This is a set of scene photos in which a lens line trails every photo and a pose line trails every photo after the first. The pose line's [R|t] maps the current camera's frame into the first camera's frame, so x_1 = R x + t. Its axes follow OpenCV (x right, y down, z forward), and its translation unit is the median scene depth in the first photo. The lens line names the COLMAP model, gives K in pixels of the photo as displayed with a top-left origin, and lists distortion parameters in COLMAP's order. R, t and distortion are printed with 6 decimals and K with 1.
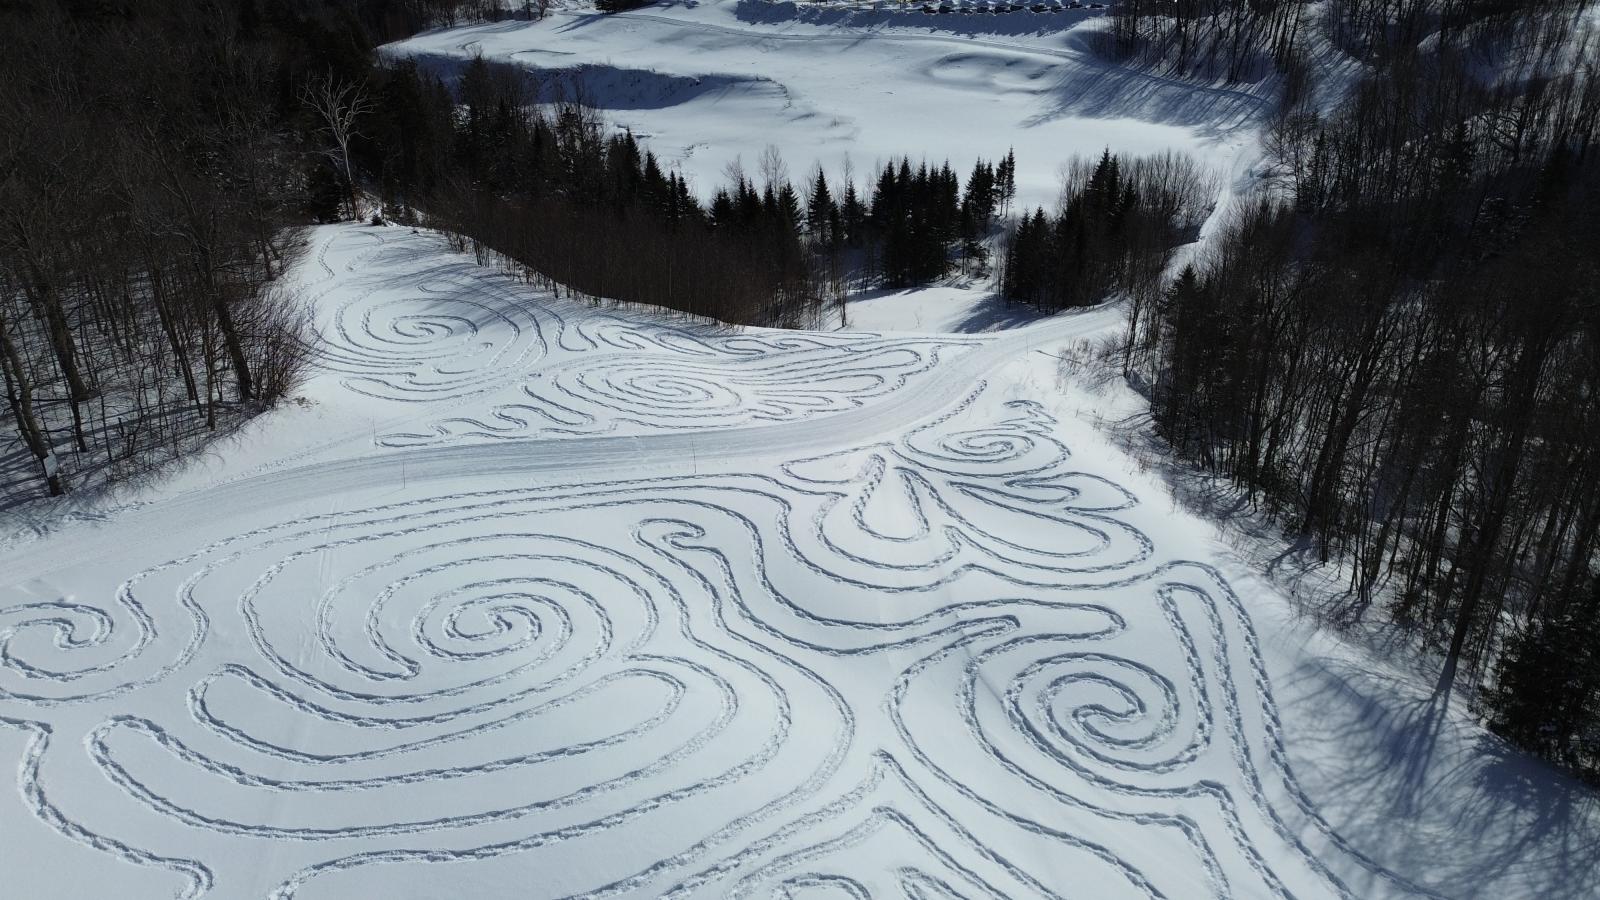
lens RADIAL K [[1158.8, 0, 802.5], [0, 1158.8, 490.7], [0, 0, 1]] dist [0.126718, -0.193996]
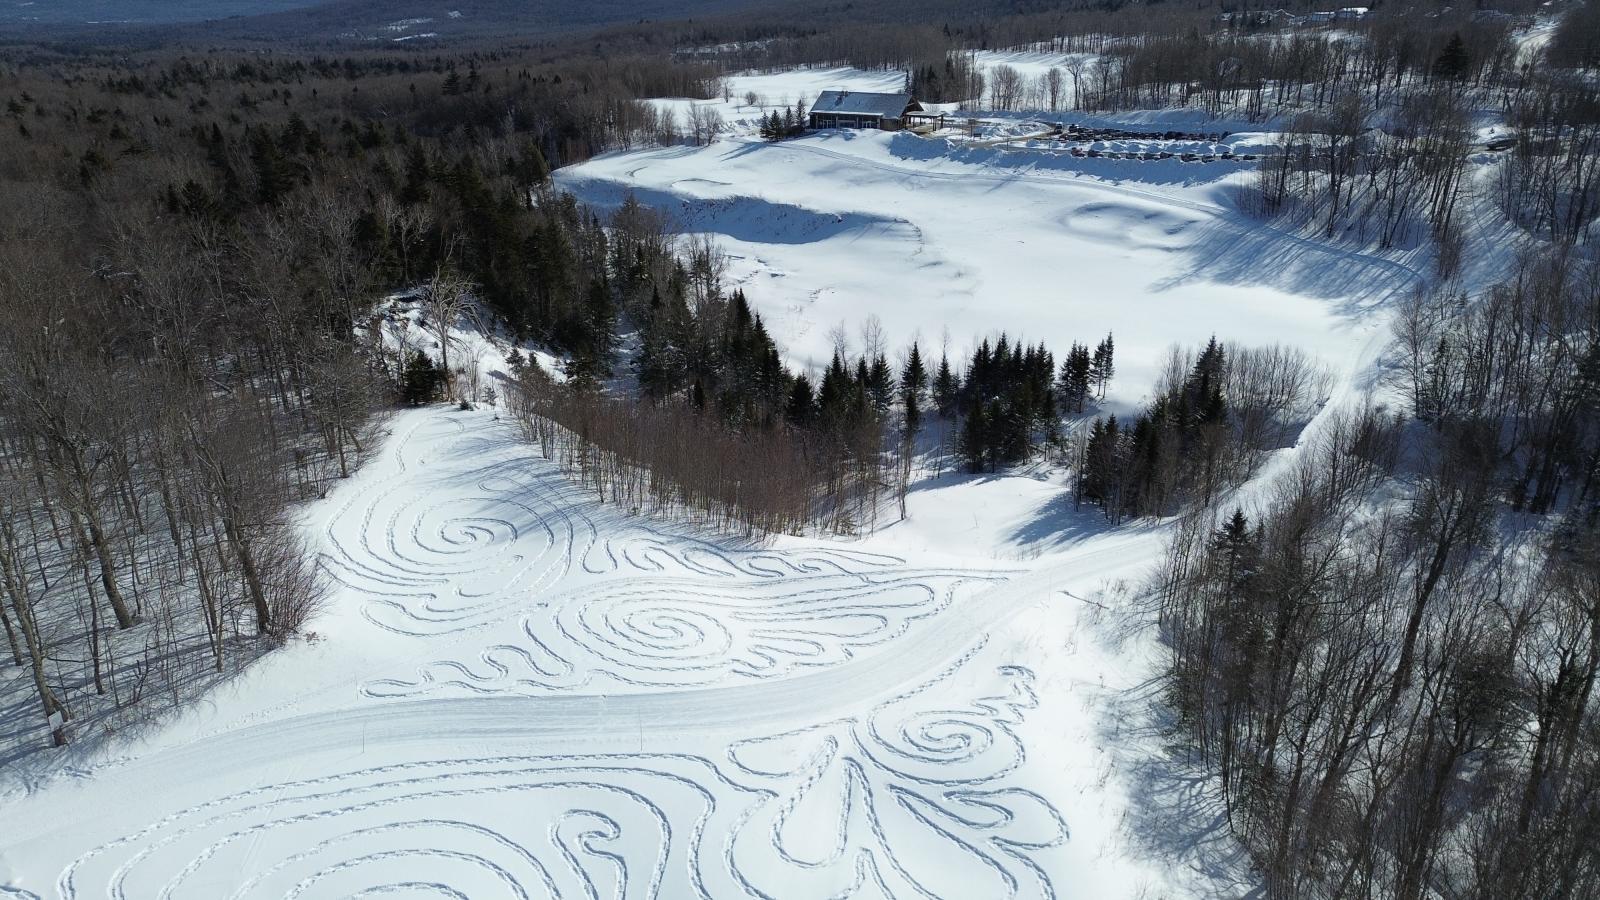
lens RADIAL K [[1158.8, 0, 802.5], [0, 1158.8, 490.7], [0, 0, 1]] dist [0.126718, -0.193996]
pose [[0.984421, 0.072296, -0.160277, 0.090457], [-0.079957, 0.995919, -0.041869, -0.097431], [0.156596, 0.054032, 0.986184, -0.005379]]
